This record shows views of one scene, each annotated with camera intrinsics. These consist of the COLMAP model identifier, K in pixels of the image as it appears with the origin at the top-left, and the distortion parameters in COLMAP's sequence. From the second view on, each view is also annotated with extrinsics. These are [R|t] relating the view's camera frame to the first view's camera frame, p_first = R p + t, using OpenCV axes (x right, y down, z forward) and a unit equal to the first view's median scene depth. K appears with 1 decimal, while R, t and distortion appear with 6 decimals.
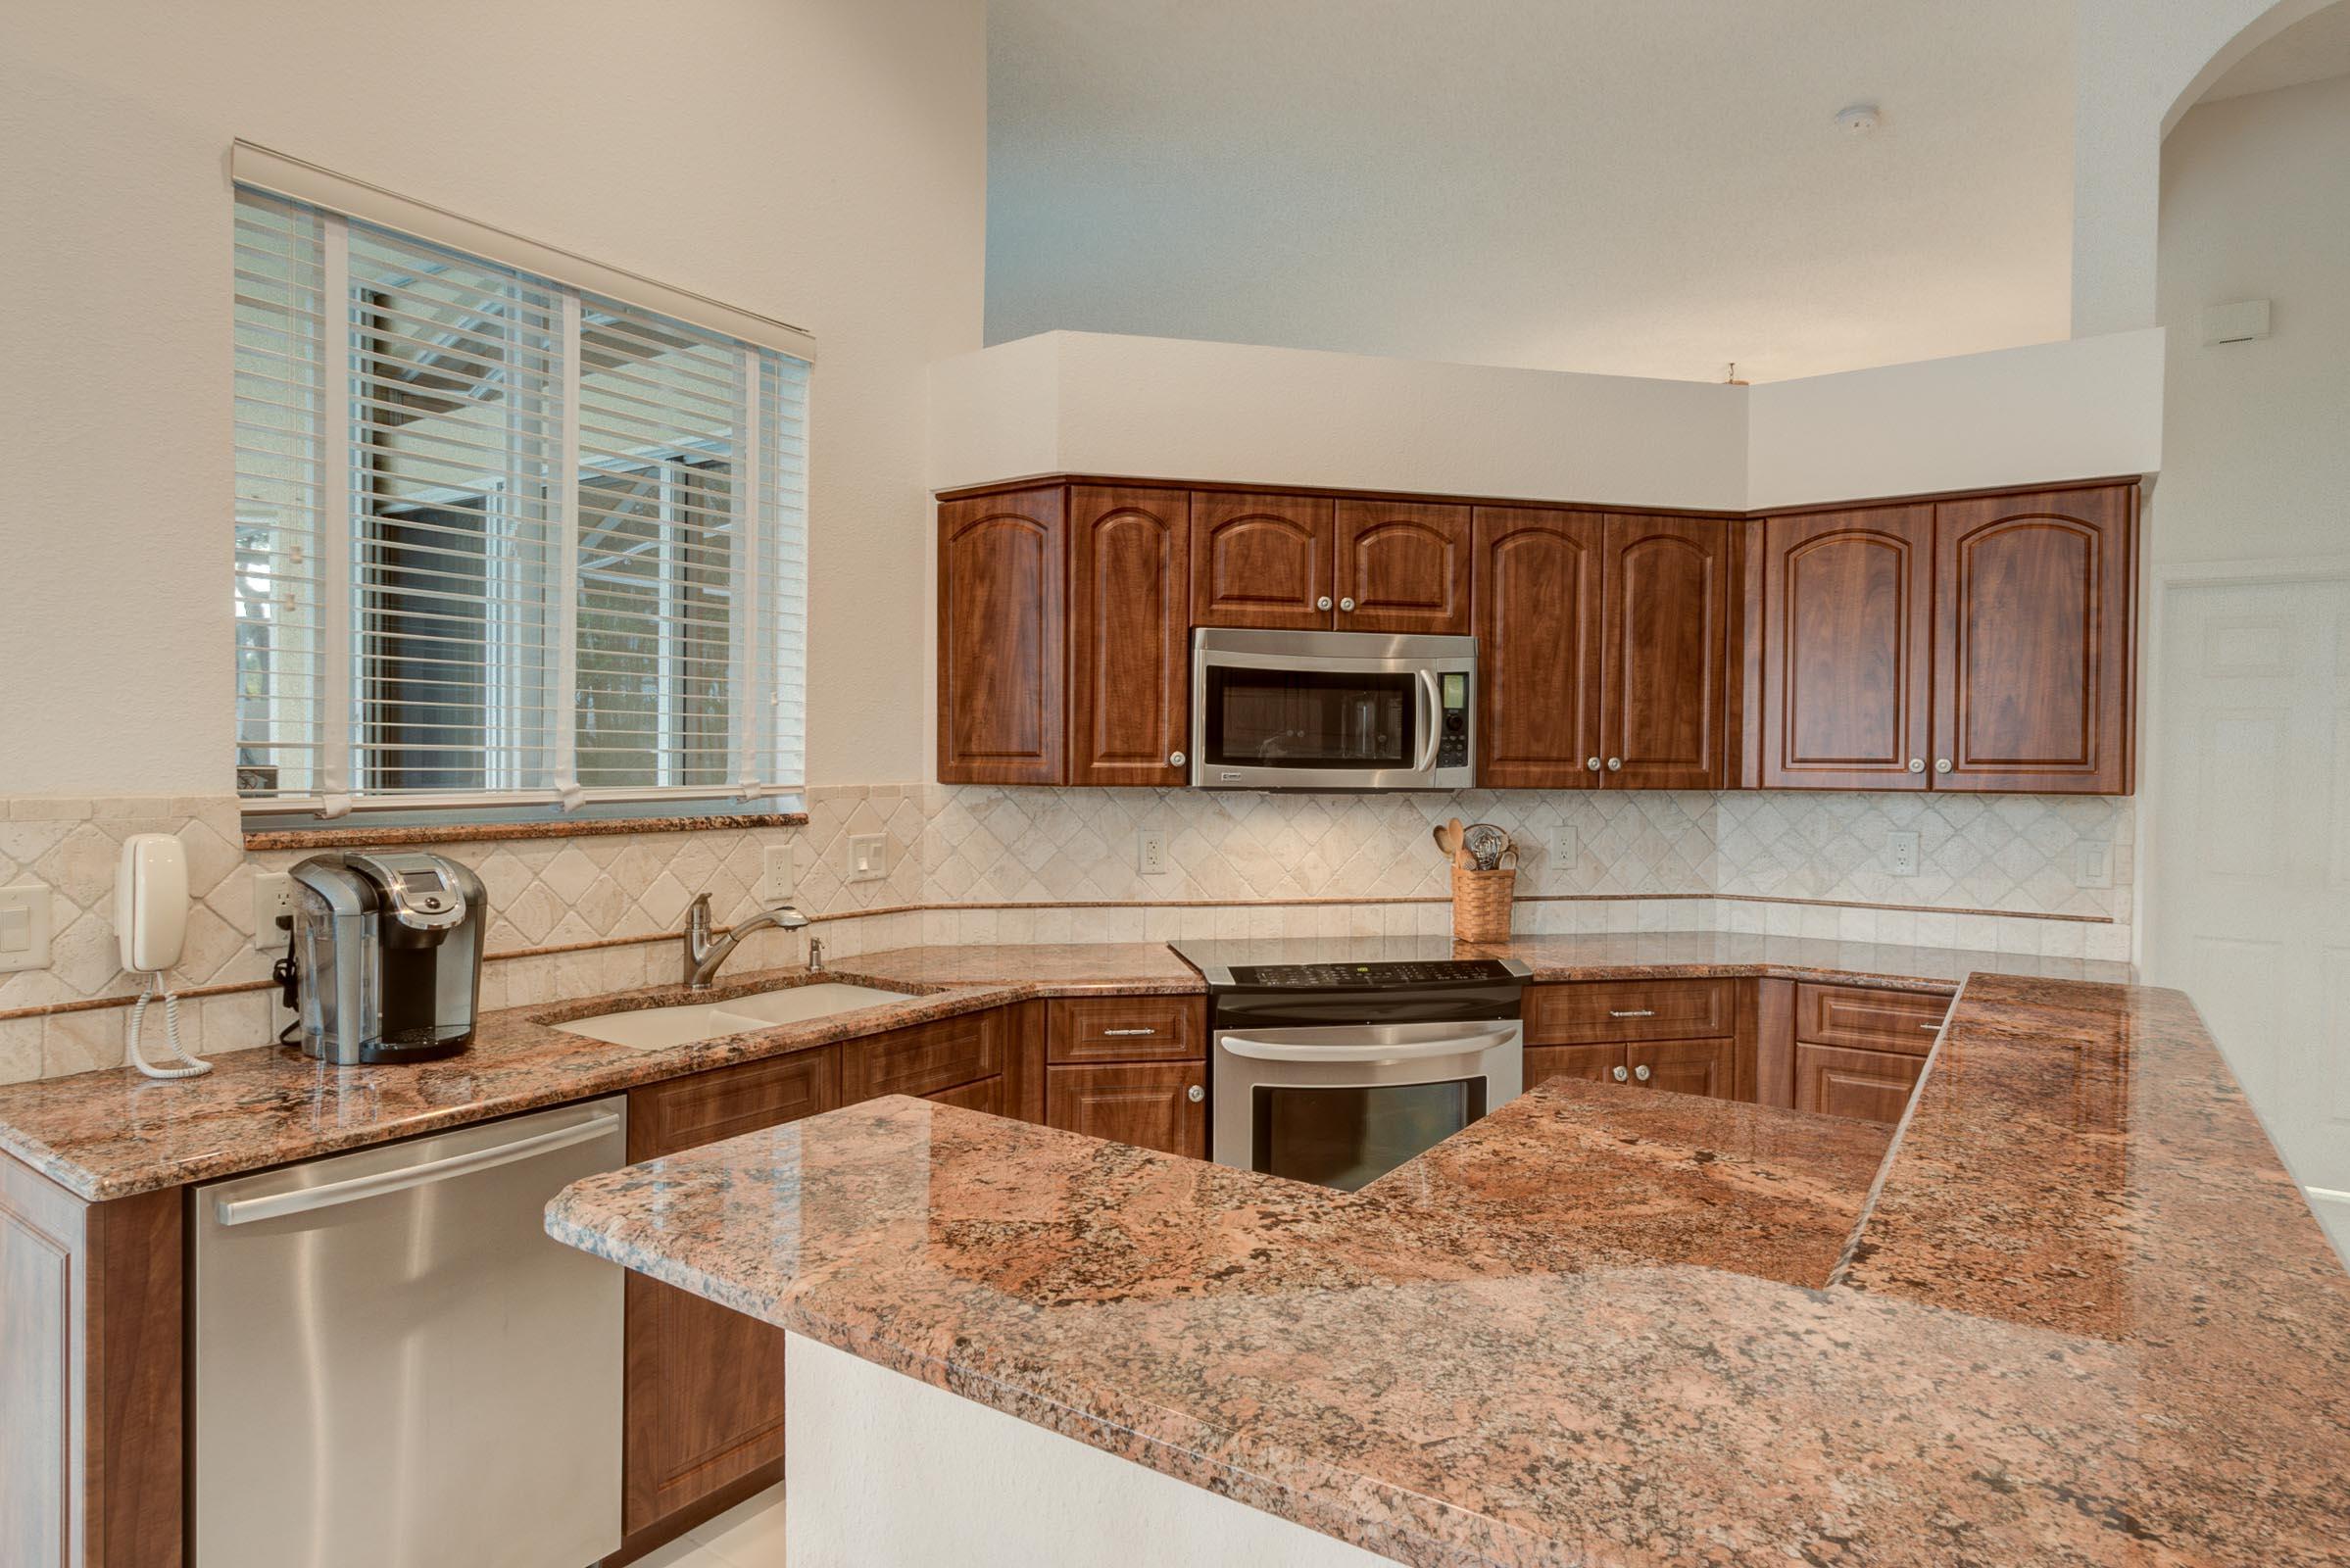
lens RADIAL K [[1290.1, 0, 1216.1], [0, 1290.1, 779.5], [0, 0, 1]] dist [-0.024706, 0.010763]
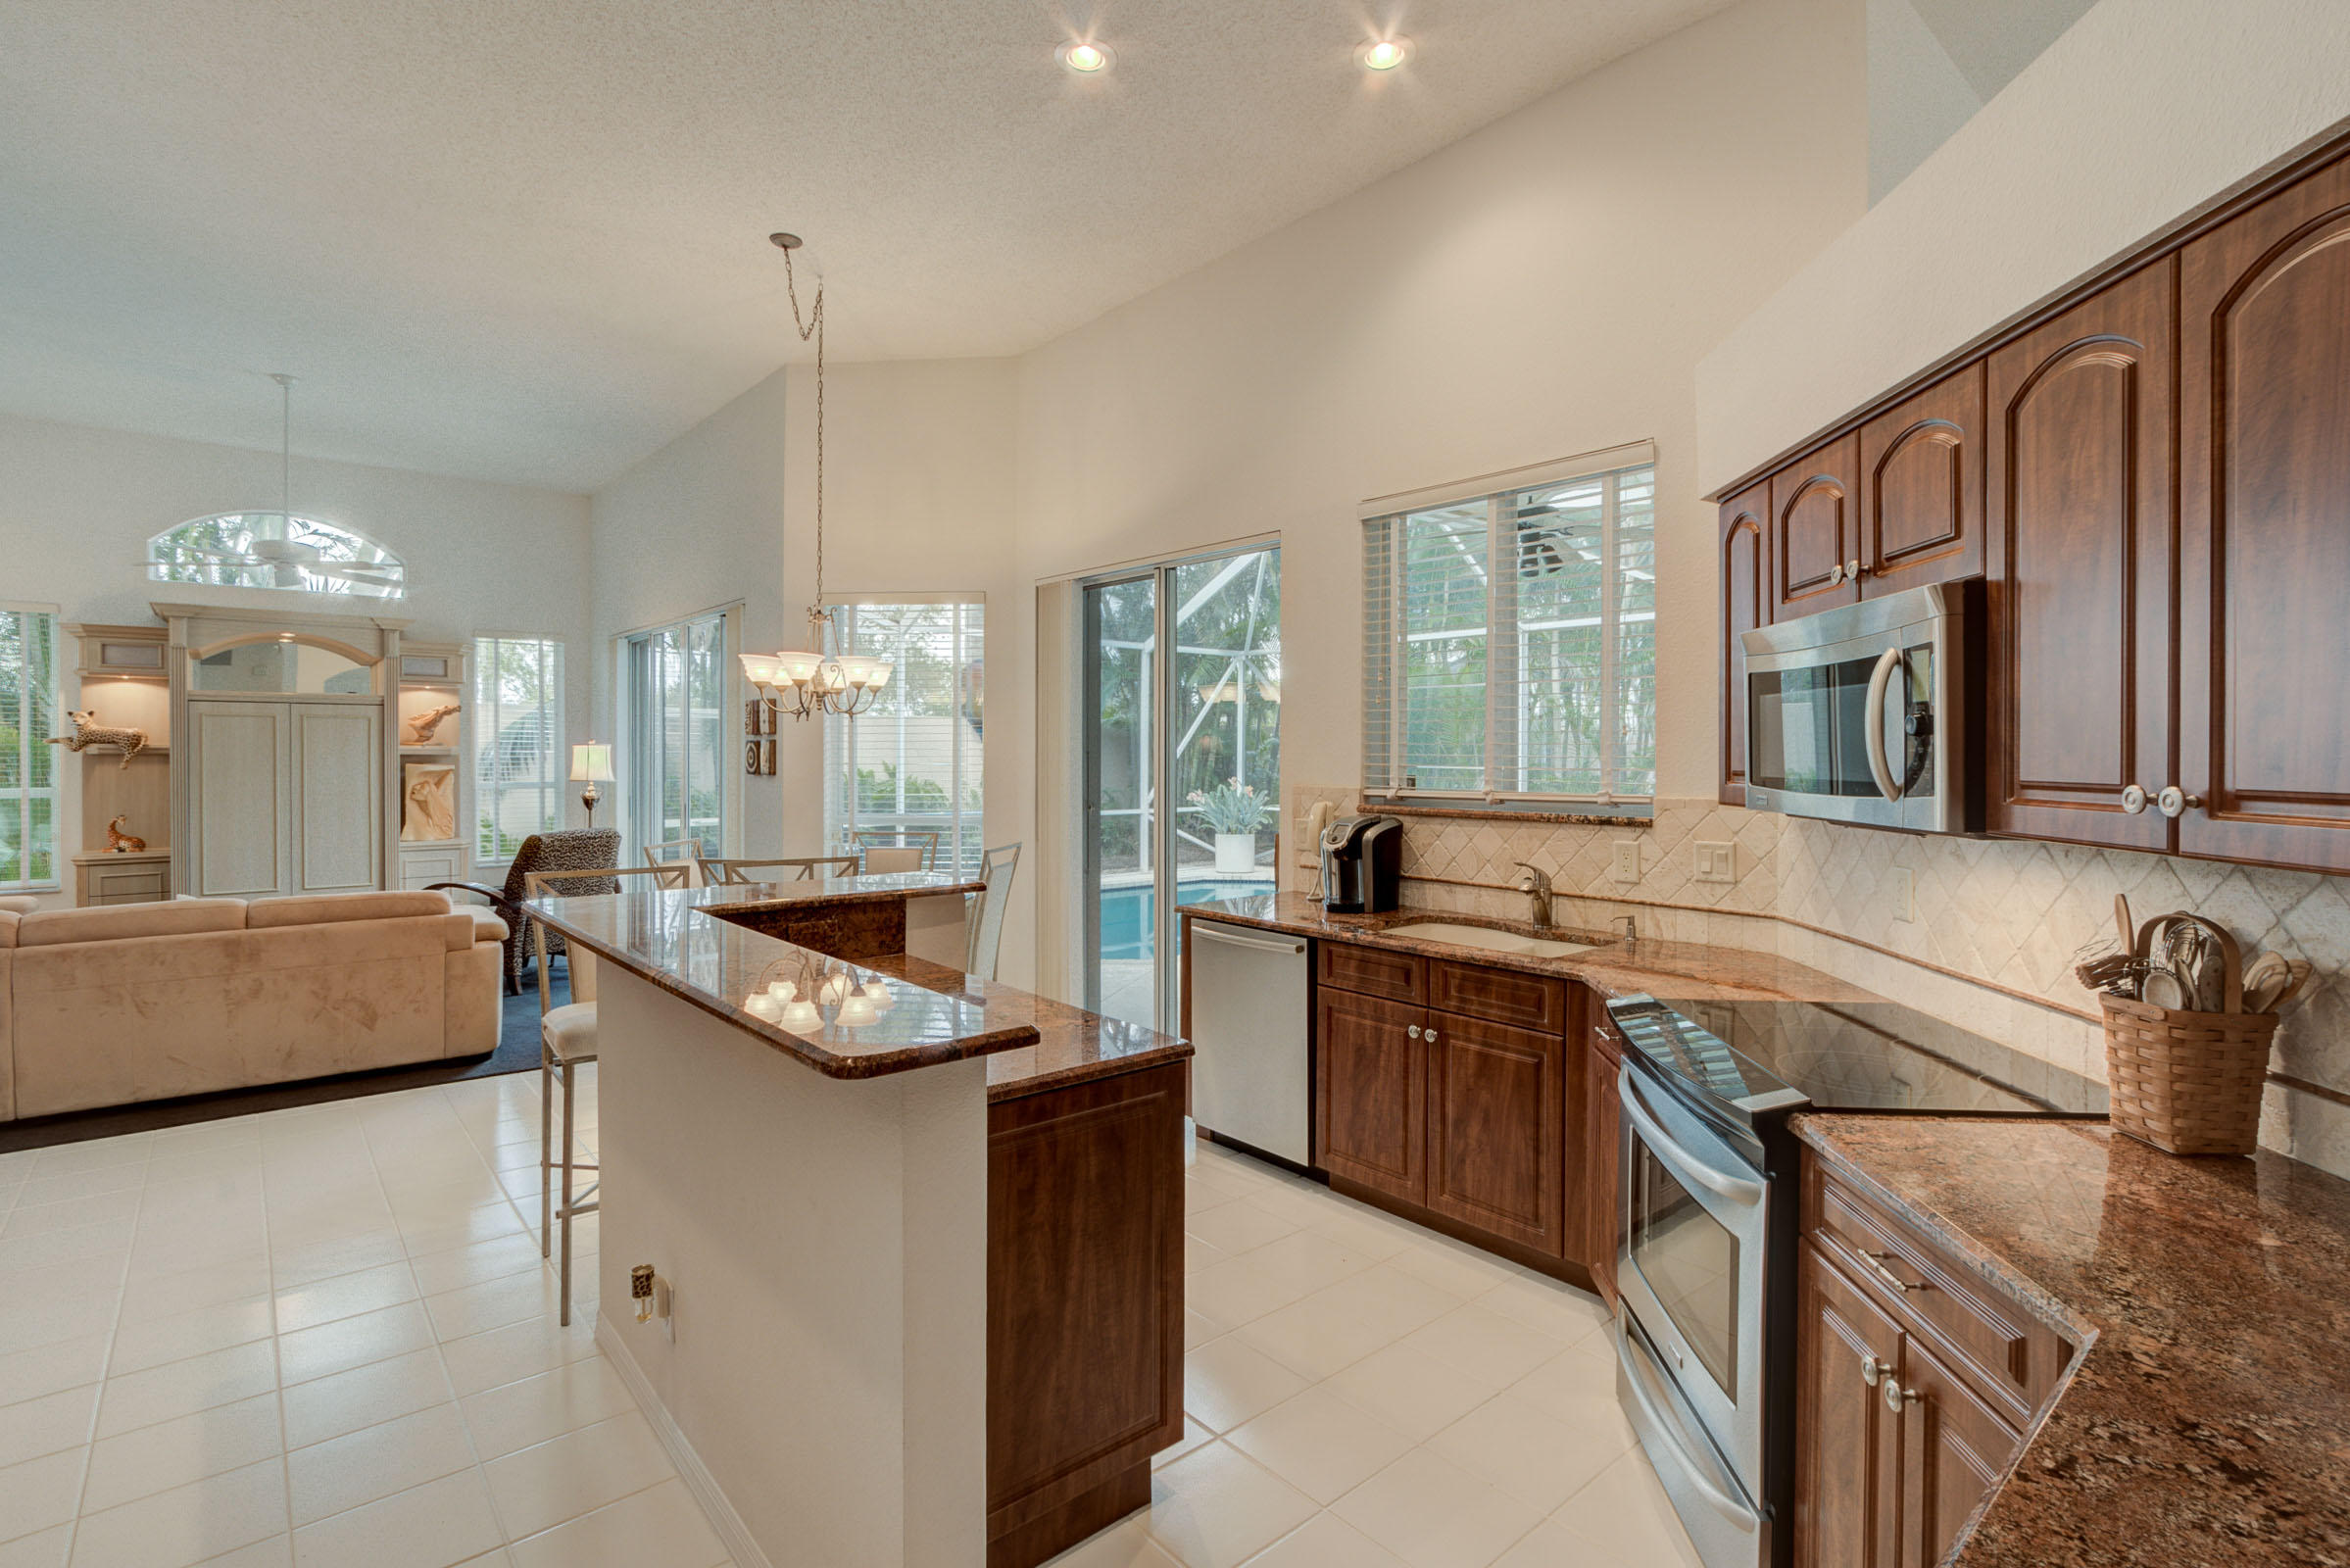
lens RADIAL K [[1127.5, 0, 1205.5], [0, 1127.5, 758.3], [0, 0, 1]] dist [-0.020710, 0.005902]
pose [[-0.256023, -0.006691, -0.966648, 0.824252], [-0.022969, 0.999736, -0.000837, -0.020887], [0.966398, 0.021989, -0.256109, 0.822901]]
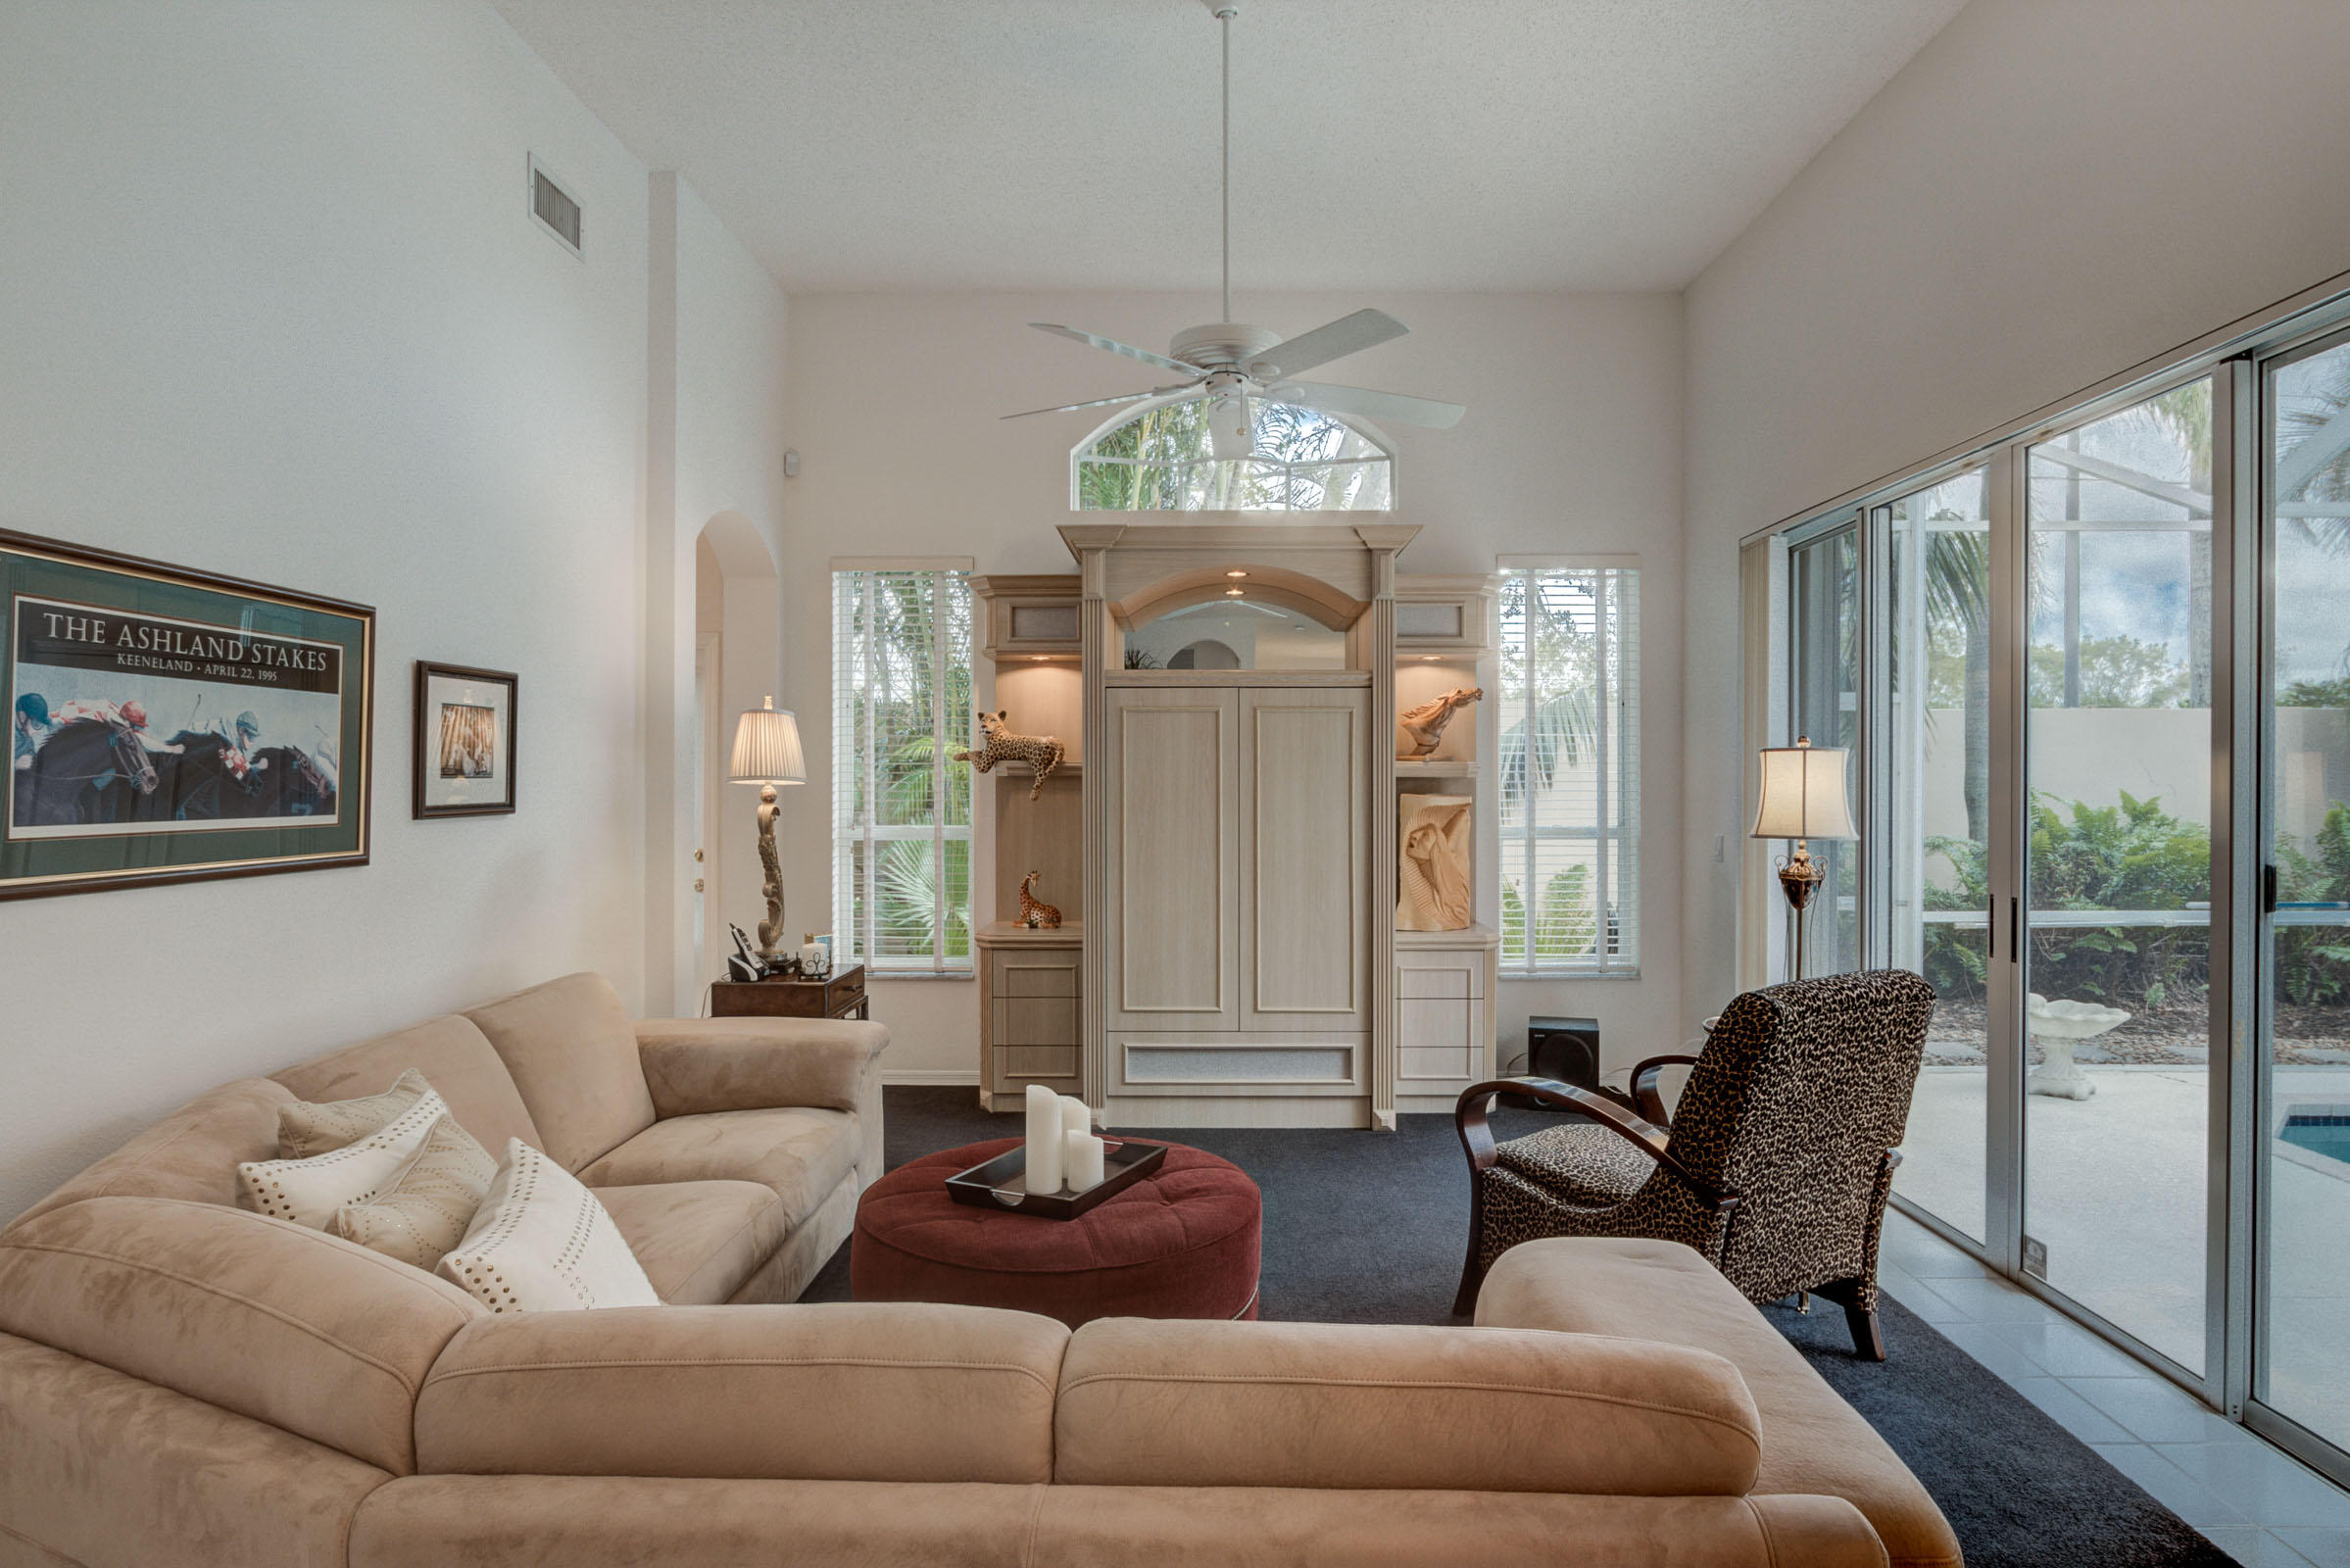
lens RADIAL K [[1290.1, 0, 1188.4], [0, 1290.1, 778.3], [0, 0, 1]] dist [-0.024706, 0.010763]
pose [[-0.839598, -0.012514, -0.543064, -0.051814], [-0.020260, 0.999760, 0.008284, 0.003919], [0.542831, 0.017958, -0.839650, -0.362493]]
